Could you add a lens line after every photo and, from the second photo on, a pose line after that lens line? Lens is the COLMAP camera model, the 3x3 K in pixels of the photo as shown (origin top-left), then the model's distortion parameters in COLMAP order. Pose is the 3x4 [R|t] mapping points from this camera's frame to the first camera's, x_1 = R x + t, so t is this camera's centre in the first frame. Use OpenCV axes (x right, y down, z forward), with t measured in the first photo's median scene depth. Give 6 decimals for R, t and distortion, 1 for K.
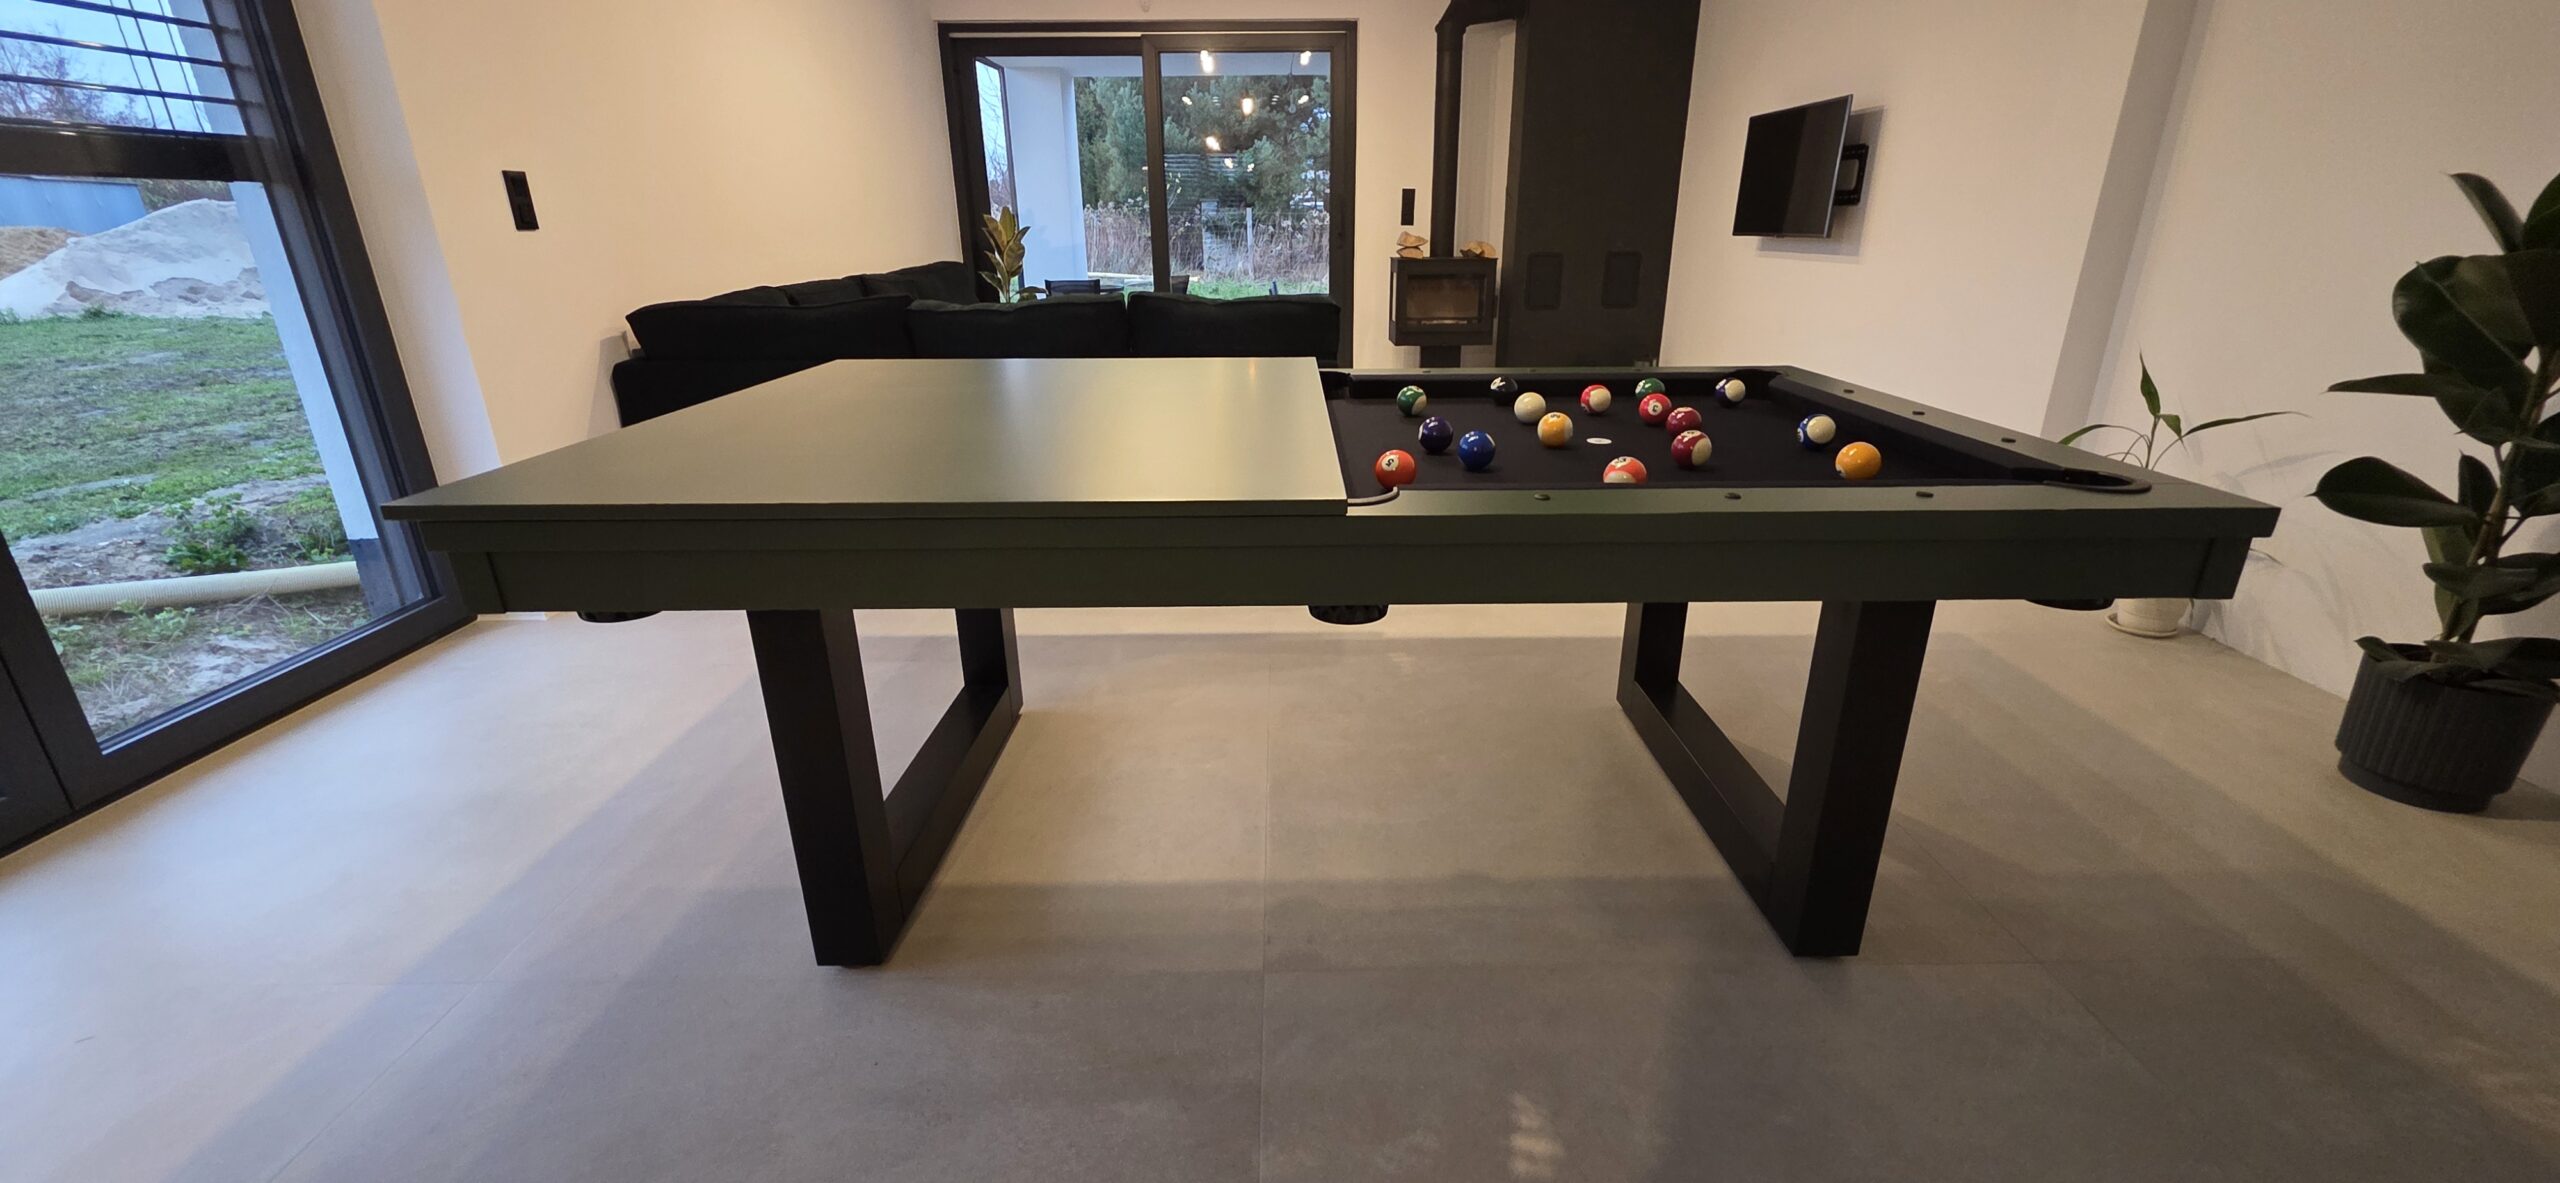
lens RADIAL K [[1021.0, 0, 1294.1], [0, 1021.0, 587.3], [0, 0, 1]] dist [-0.000003, -0.000466]
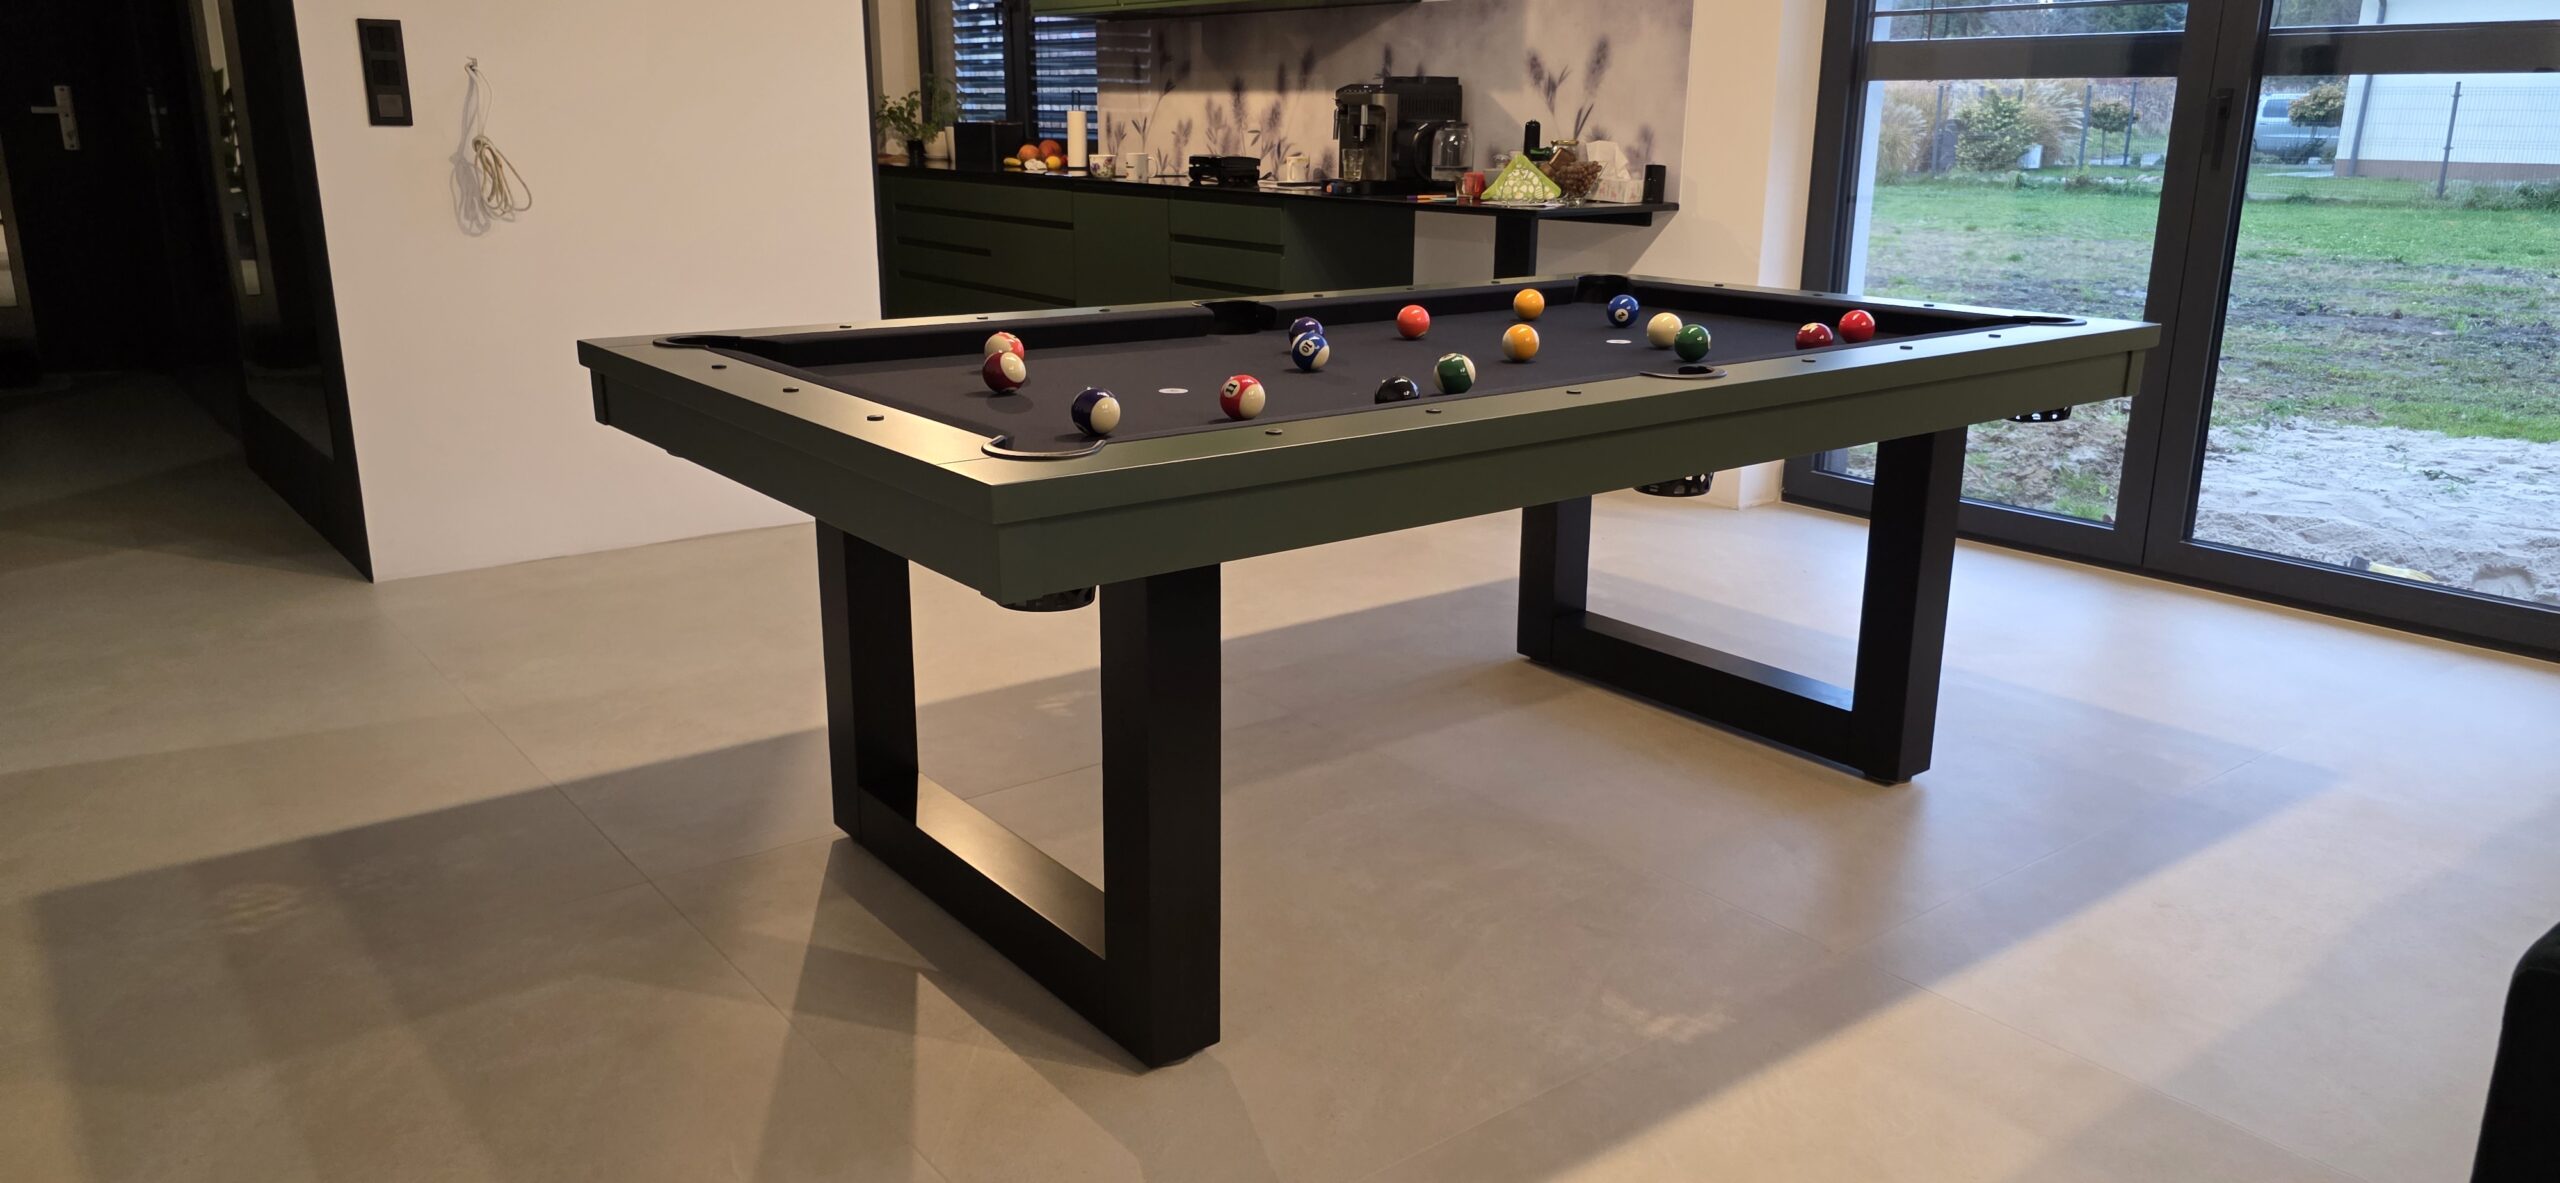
lens RADIAL K [[1706.4, 0, 1286.7], [0, 1706.4, 582.6], [0, 0, 1]] dist [0.052930, -0.048009]
pose [[-0.786019, 0.162108, -0.596570, 0.625675], [-0.213855, 0.834126, 0.508429, -0.426741], [0.580035, 0.527214, -0.620971, 1.165613]]
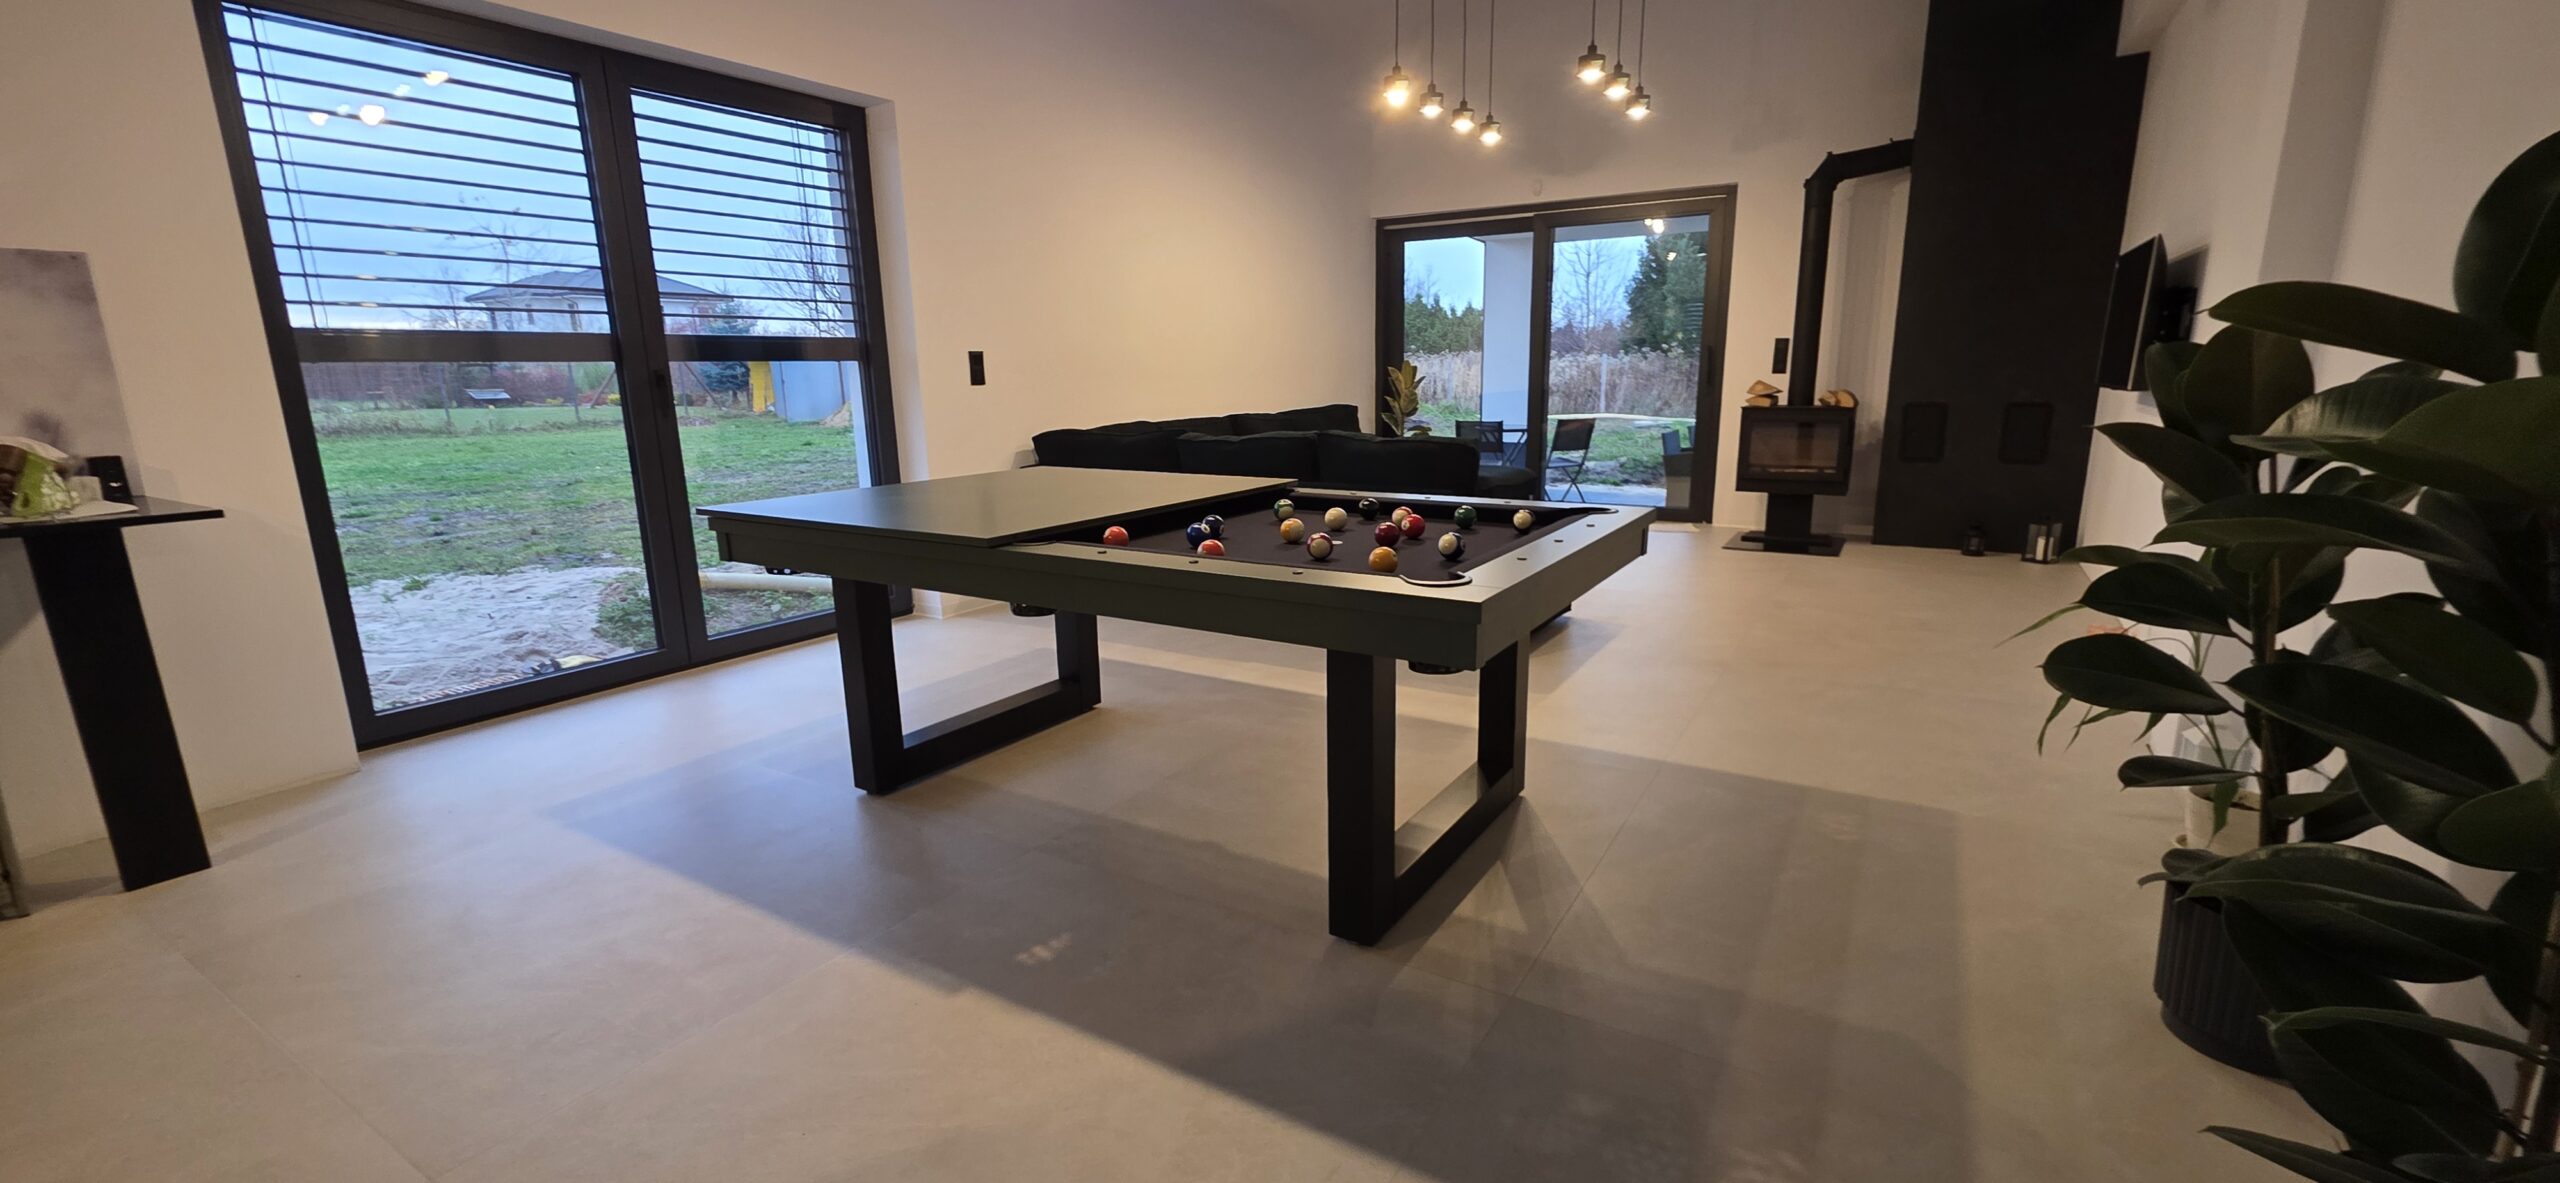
lens RADIAL K [[1021.0, 0, 1294.1], [0, 1021.0, 587.3], [0, 0, 1]] dist [-0.000003, -0.000466]
pose [[0.852700, 0.103758, -0.511993, 0.572395], [-0.168636, 0.982279, -0.081791, 0.021341], [0.494433, 0.156084, 0.855087, -0.112595]]
